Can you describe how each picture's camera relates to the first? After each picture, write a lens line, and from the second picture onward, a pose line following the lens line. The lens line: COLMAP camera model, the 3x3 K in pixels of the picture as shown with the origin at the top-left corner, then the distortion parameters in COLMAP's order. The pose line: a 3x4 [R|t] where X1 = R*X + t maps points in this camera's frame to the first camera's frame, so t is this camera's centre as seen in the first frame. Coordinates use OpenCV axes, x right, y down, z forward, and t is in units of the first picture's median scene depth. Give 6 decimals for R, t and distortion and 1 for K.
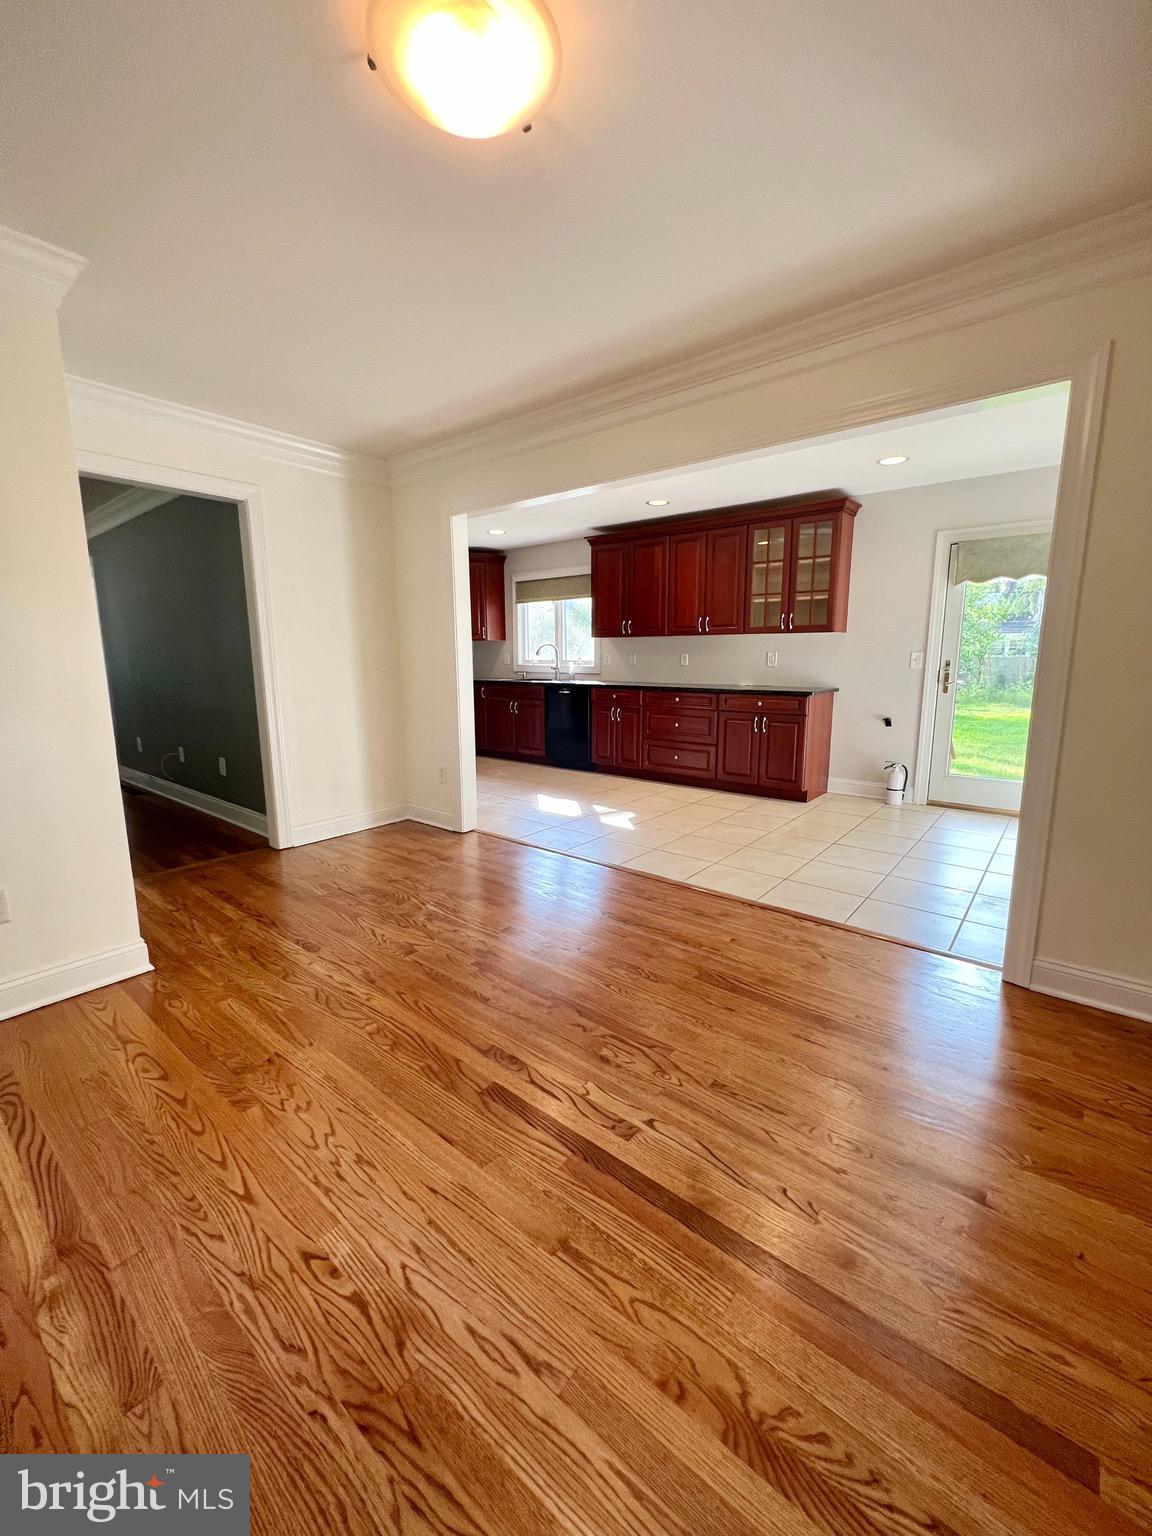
lens RADIAL K [[618.1, 0, 580.1], [0, 618.1, 765.4], [0, 0, 1]] dist [-0.000325, -0.000016]
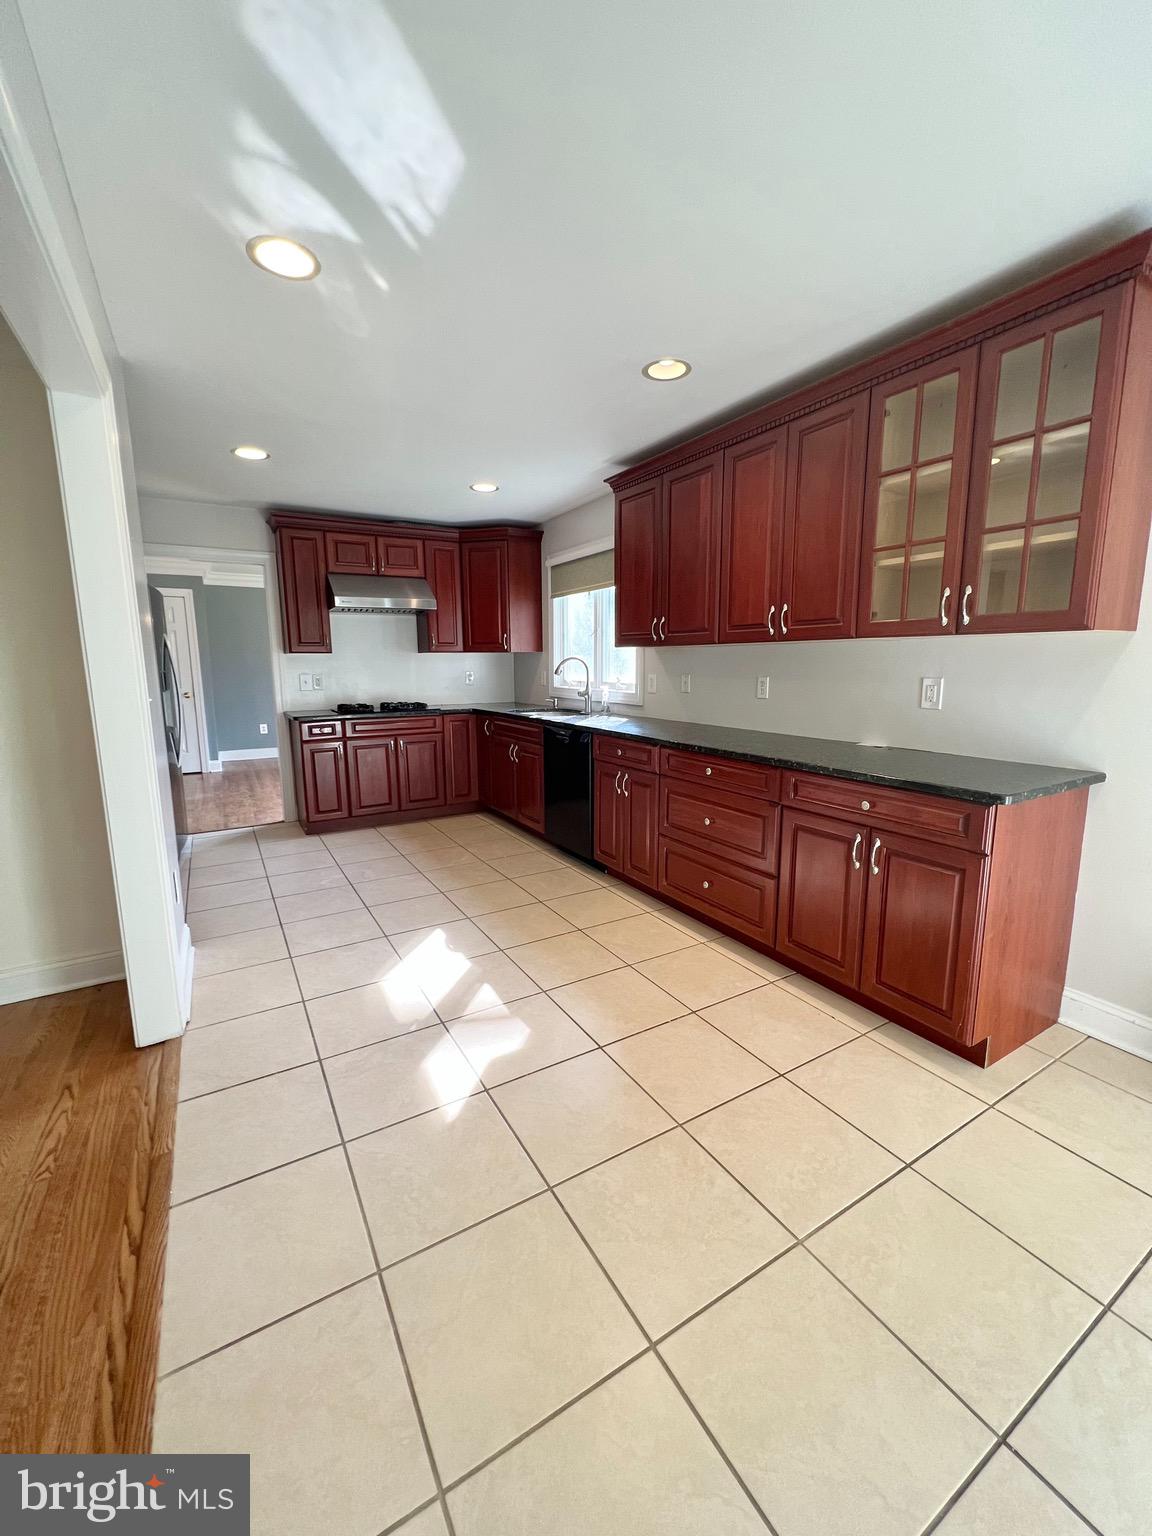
lens RADIAL K [[613.8, 0, 578.7], [0, 613.8, 762.5], [0, 0, 1]] dist [-0.001967, 0.000643]
pose [[0.933364, 0.053520, -0.354918, 0.224774], [-0.056440, 0.998404, 0.002129, -0.104772], [0.354466, 0.018044, 0.934895, 0.479227]]
